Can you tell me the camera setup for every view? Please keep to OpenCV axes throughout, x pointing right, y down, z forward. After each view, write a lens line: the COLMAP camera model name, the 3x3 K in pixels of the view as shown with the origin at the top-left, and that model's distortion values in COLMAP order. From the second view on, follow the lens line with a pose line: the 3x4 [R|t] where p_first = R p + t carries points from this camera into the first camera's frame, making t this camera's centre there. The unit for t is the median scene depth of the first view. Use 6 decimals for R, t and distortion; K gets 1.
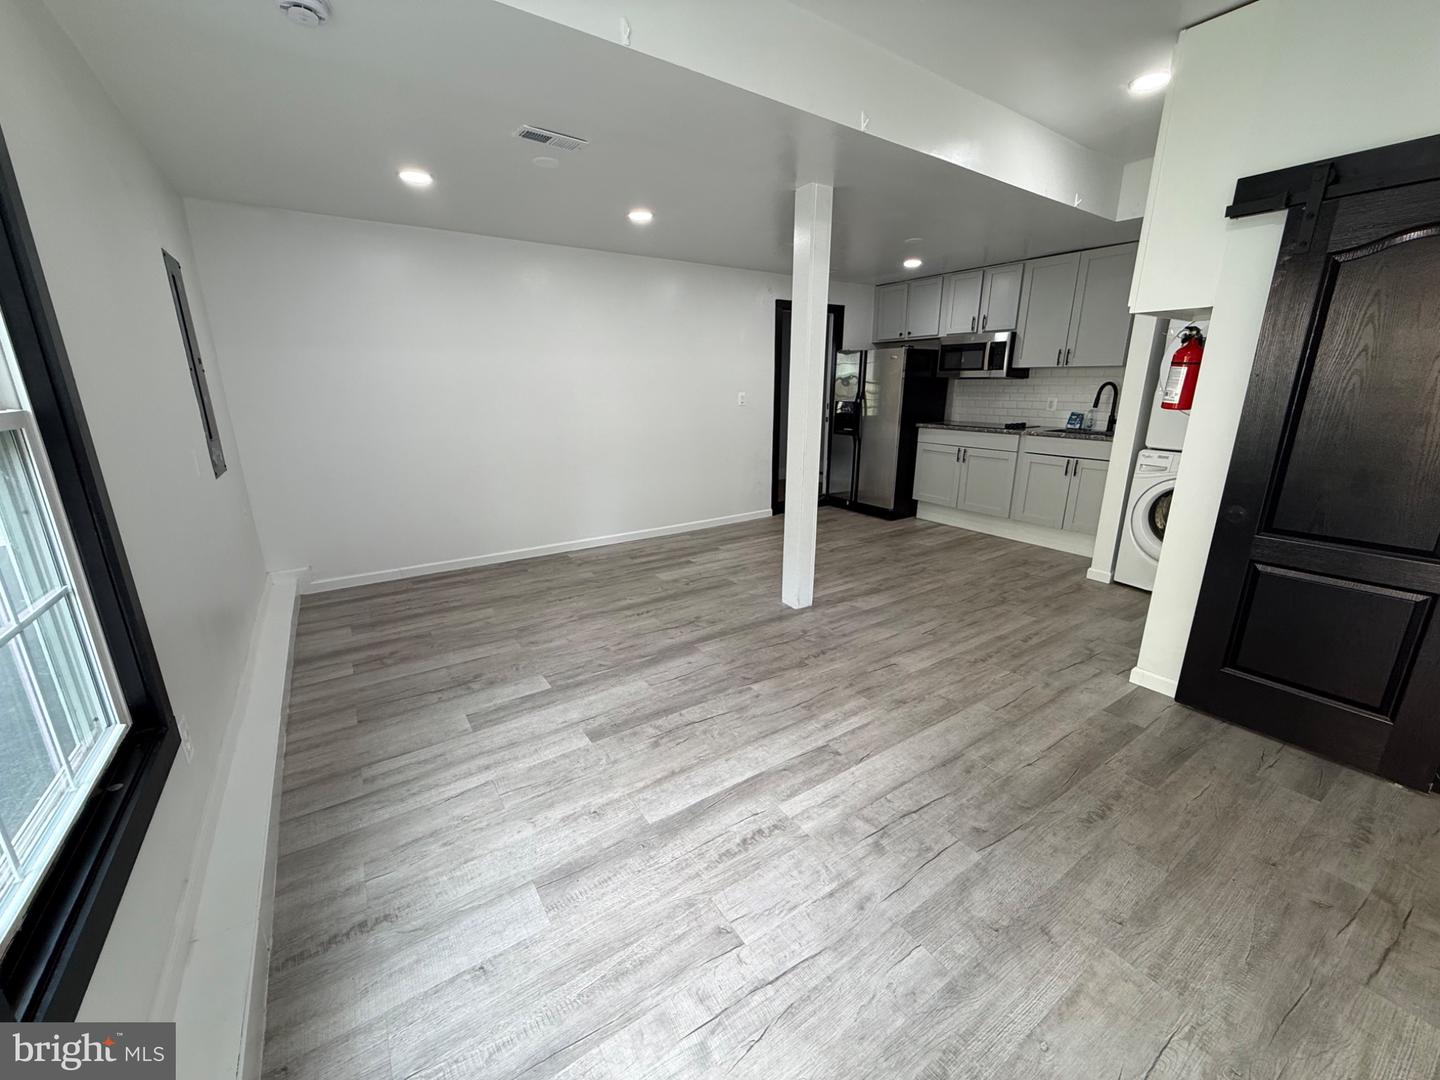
lens RADIAL K [[574.0, 0, 720.0], [0, 574.0, 540.0], [0, 0, 1]] dist [0.002706, -0.000256]
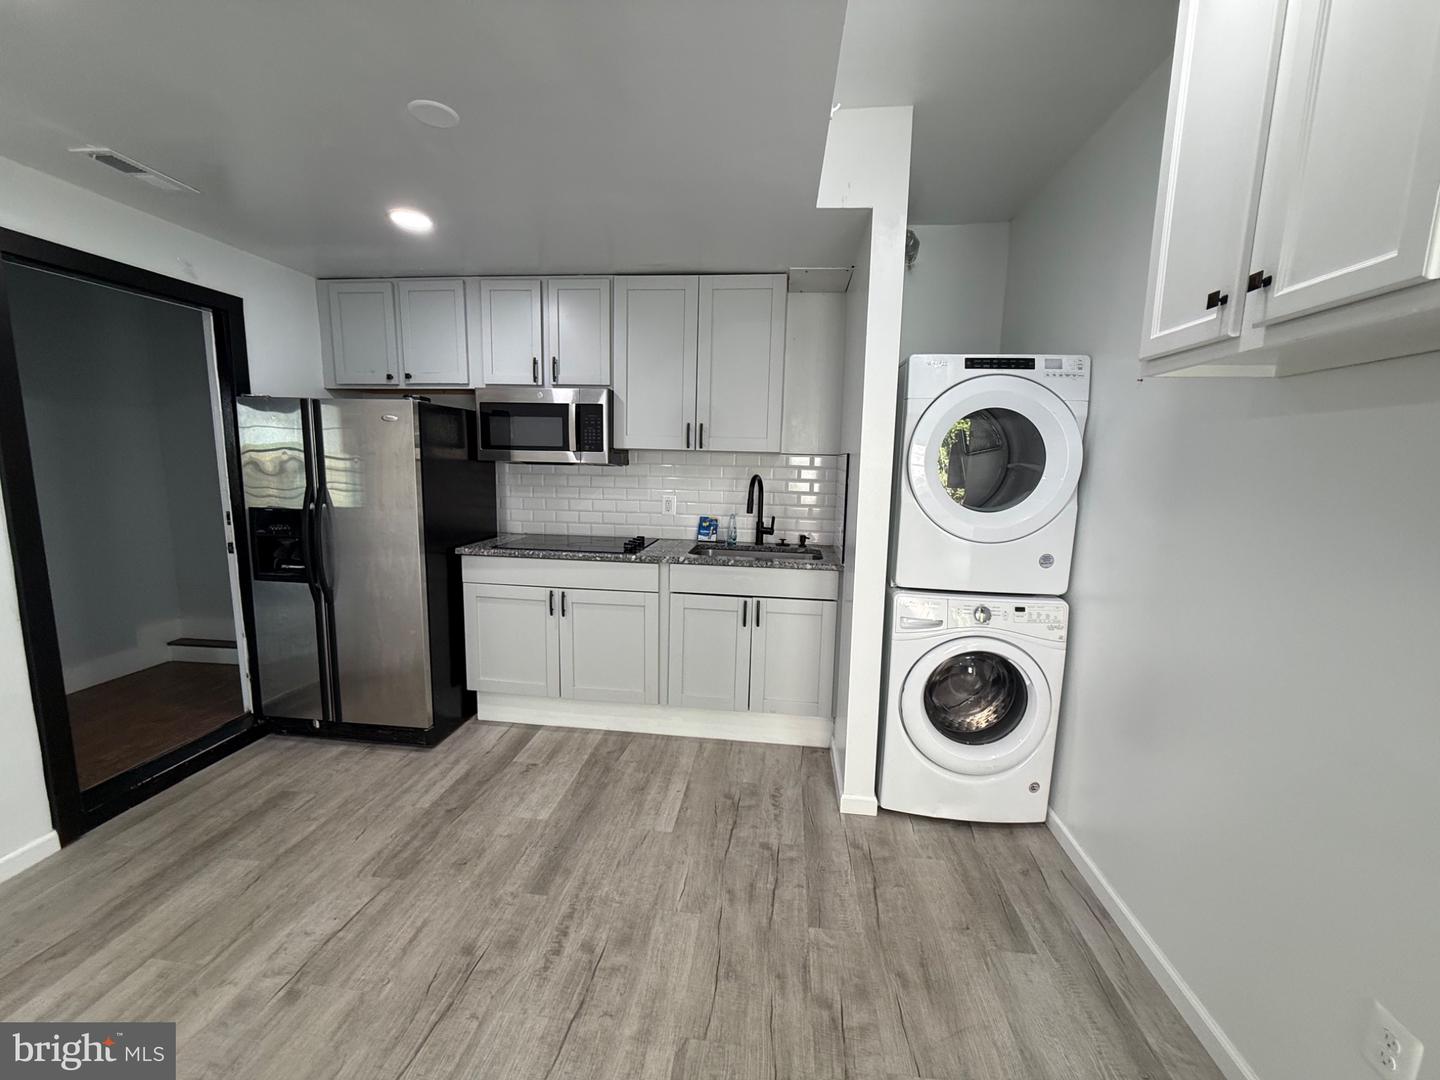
lens RADIAL K [[571.5, 0, 720.0], [0, 571.5, 540.0], [0, 0, 1]] dist [0.001726, 0.000143]
pose [[0.651836, -0.090082, 0.752991, 0.165422], [0.180756, 0.982758, -0.038904, -0.214936], [-0.736503, 0.161467, 0.656880, 0.716001]]
